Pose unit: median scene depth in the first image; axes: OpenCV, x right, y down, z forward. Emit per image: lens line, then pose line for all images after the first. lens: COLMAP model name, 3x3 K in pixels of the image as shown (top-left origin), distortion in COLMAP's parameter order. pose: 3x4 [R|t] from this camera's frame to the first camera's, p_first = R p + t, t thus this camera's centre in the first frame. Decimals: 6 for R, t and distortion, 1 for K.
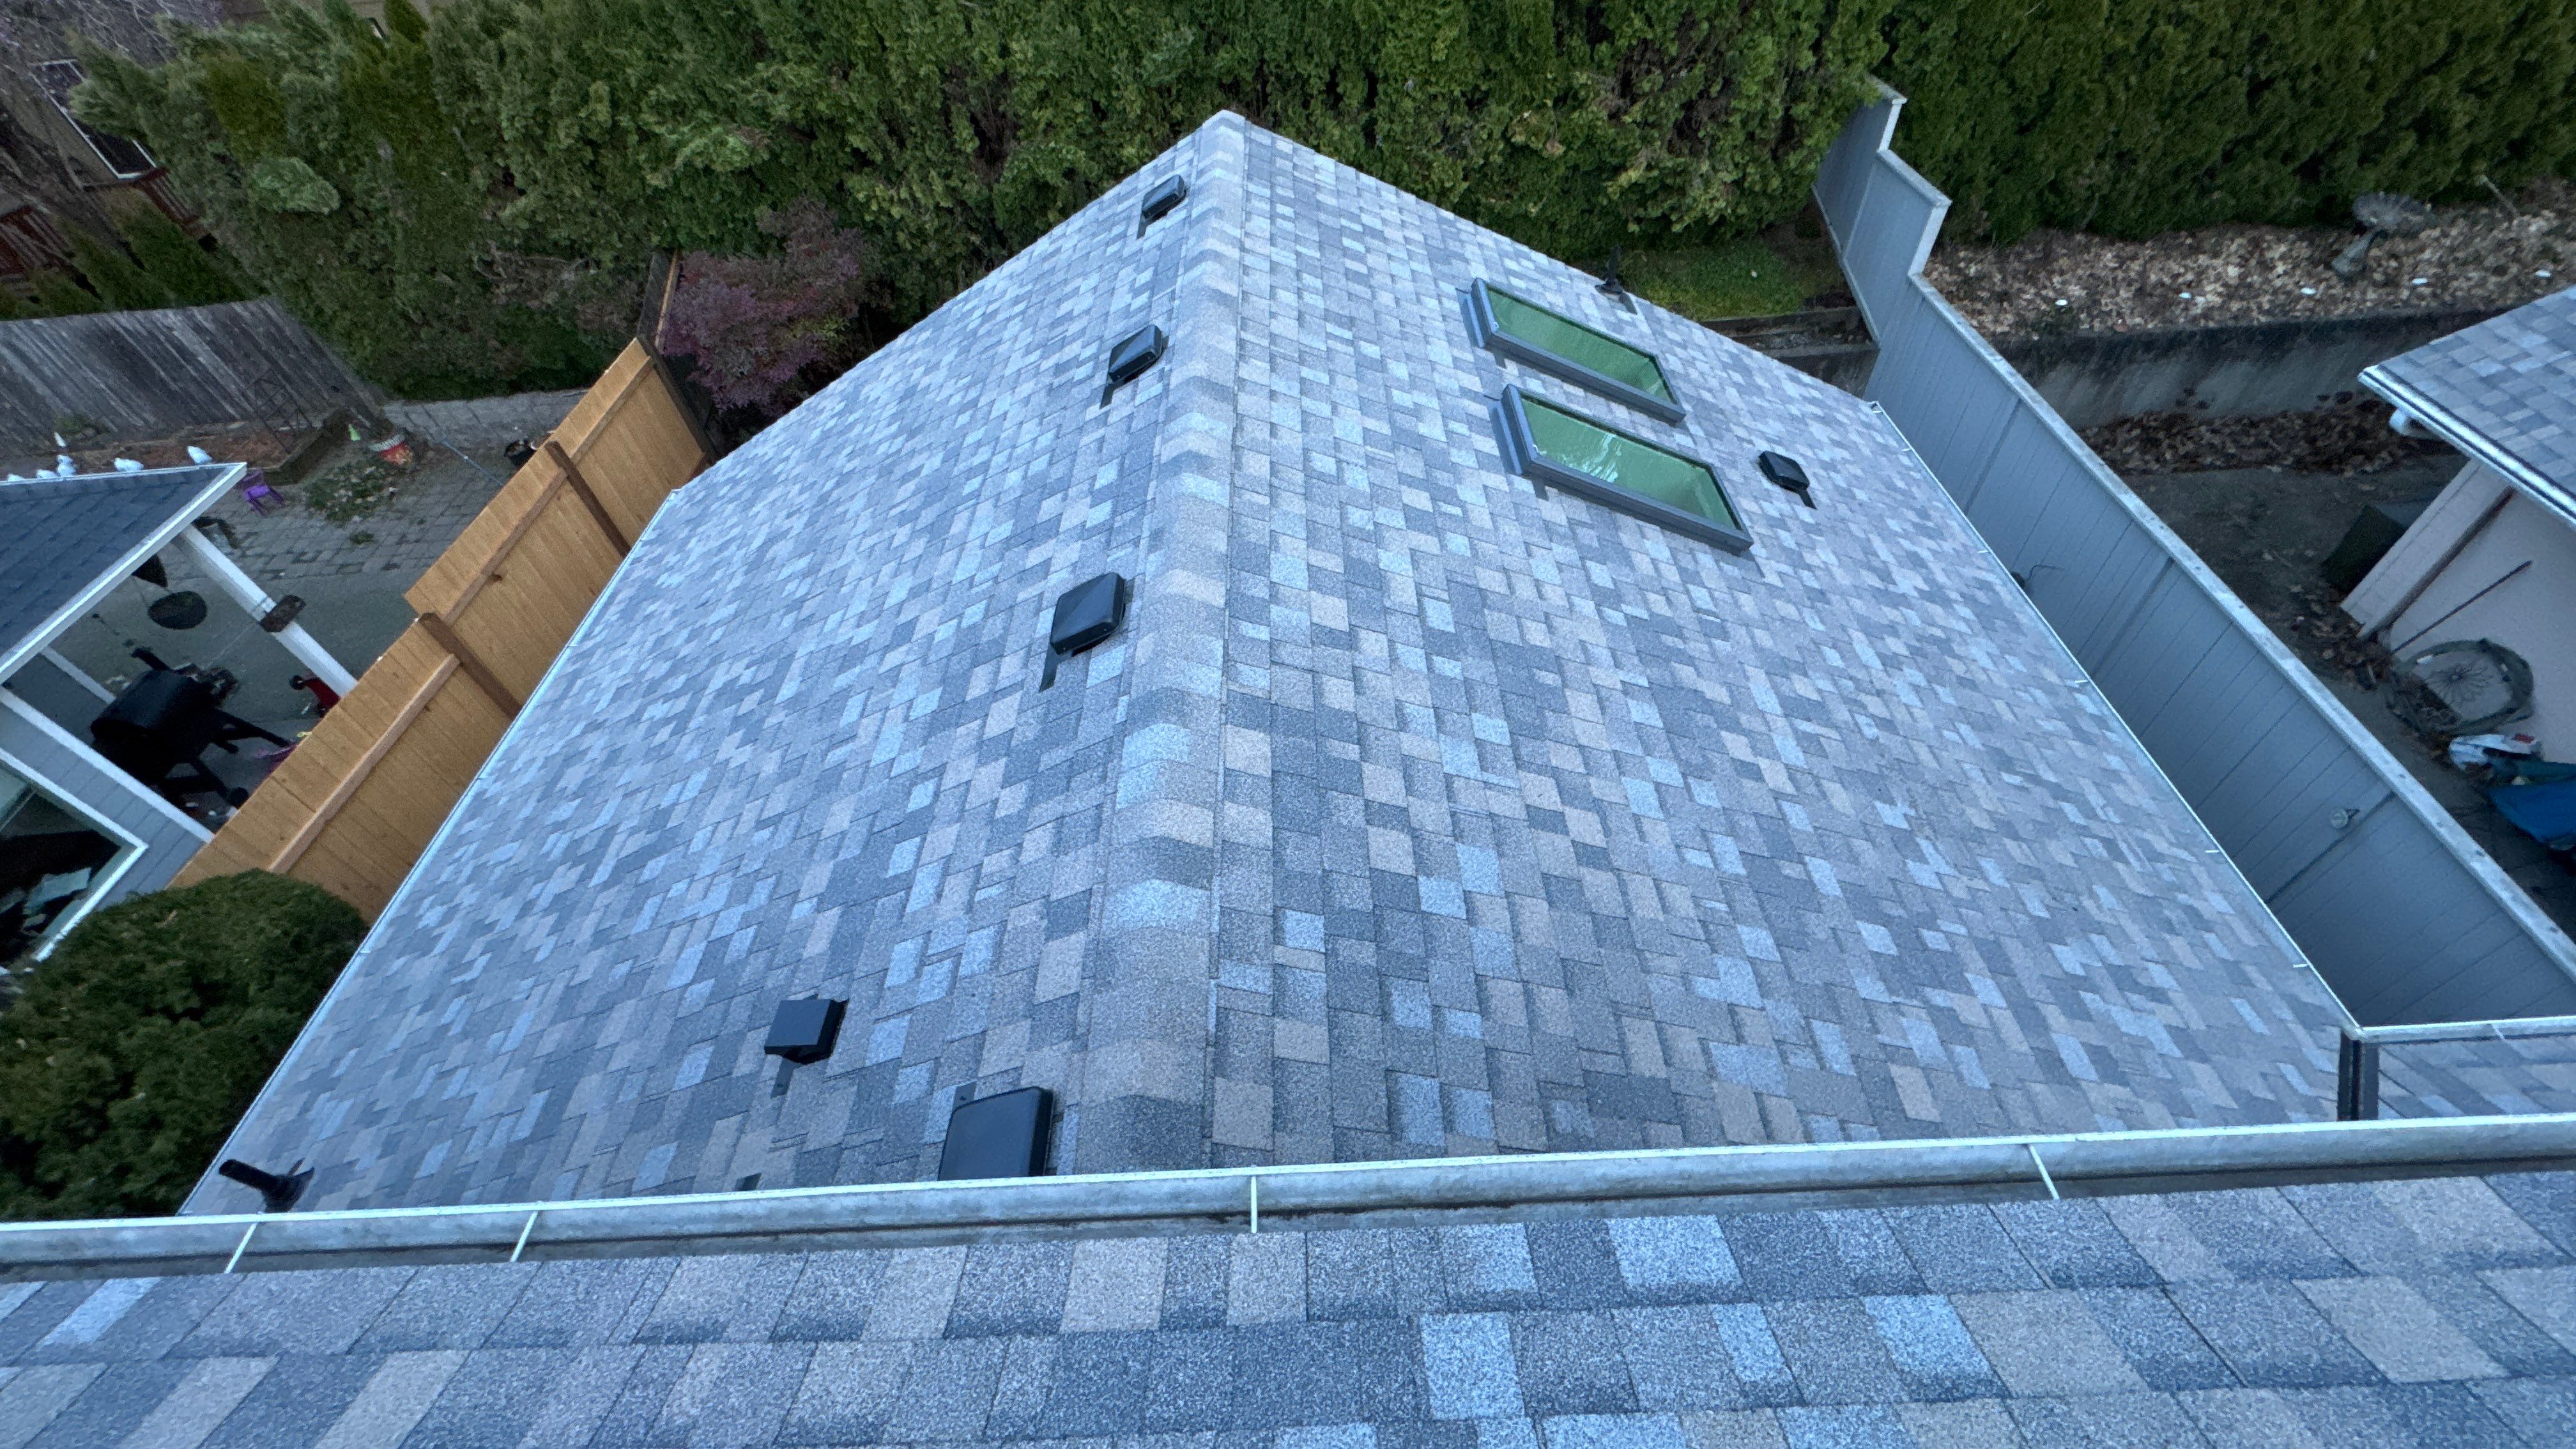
lens RADIAL K [[1023.1, 0, 1291.2], [0, 1023.1, 723.3], [0, 0, 1]] dist [-0.002168, 0.000435]
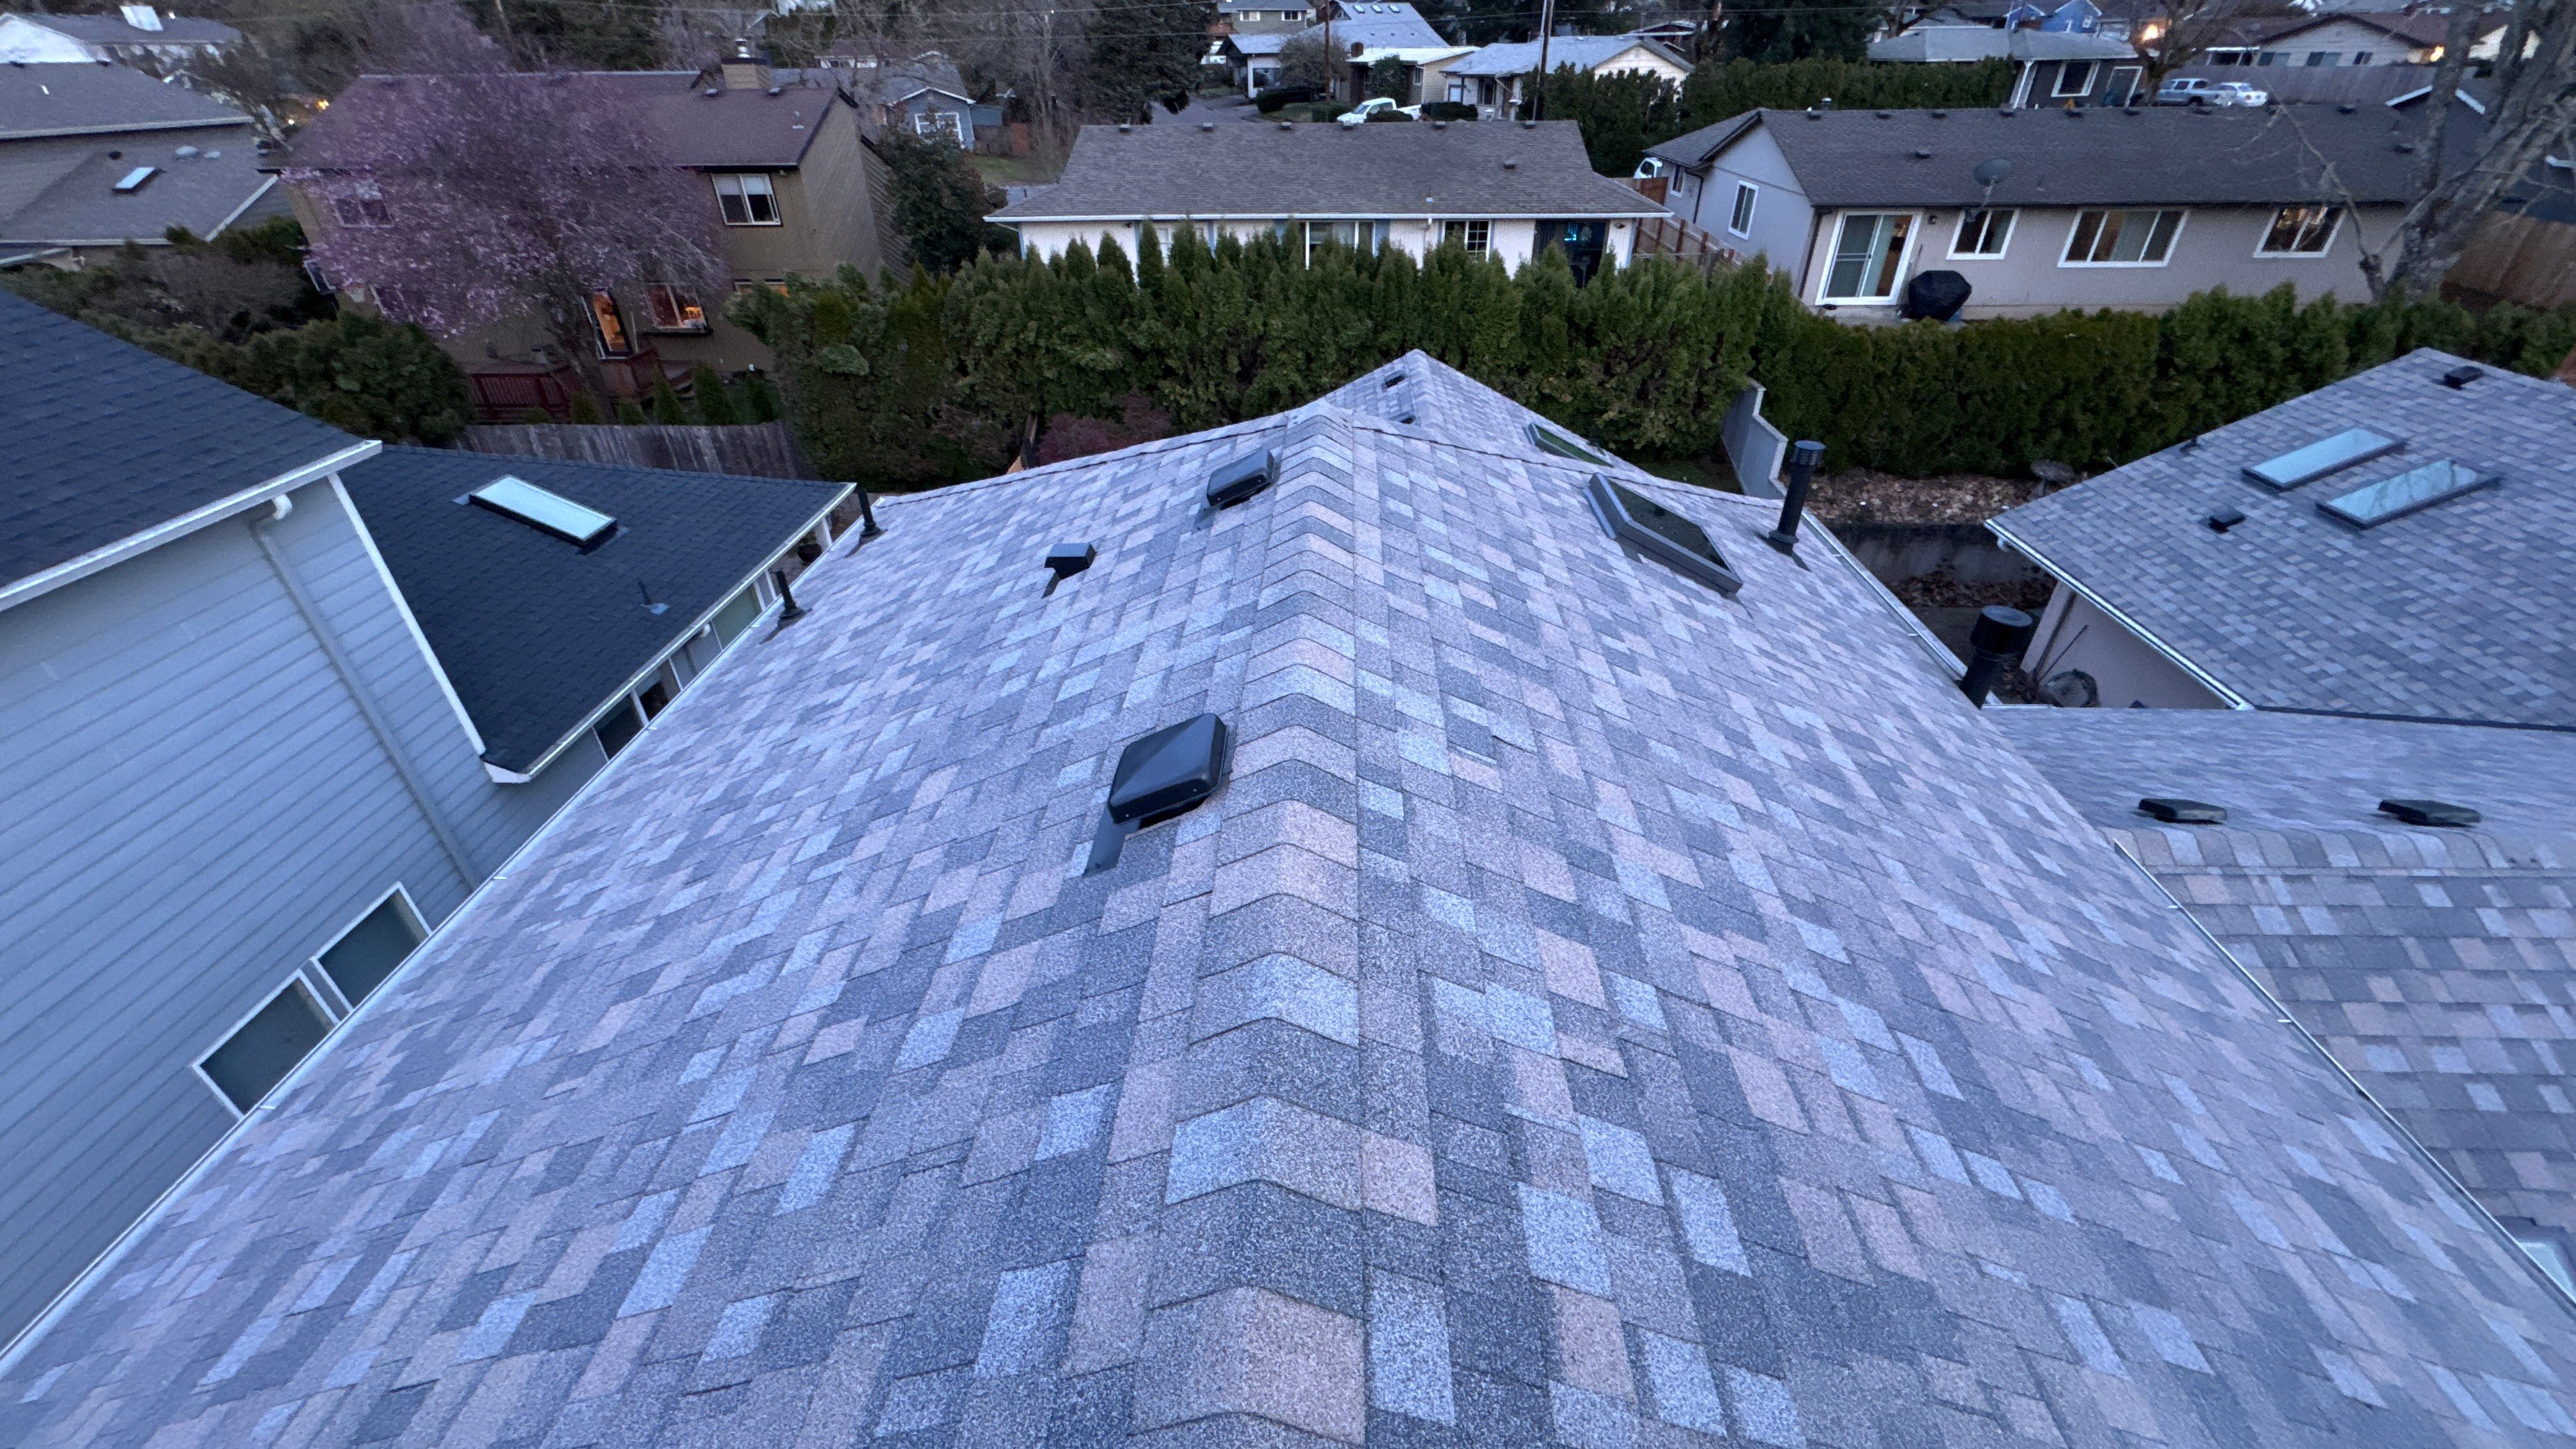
lens RADIAL K [[1023.1, 0, 1294.3], [0, 1023.1, 724.8], [0, 0, 1]] dist [-0.002168, 0.000435]
pose [[0.996549, 0.082565, -0.008579, -0.147199], [-0.082198, 0.967105, -0.240731, 0.443172], [-0.011579, 0.240606, 0.970554, -0.565775]]
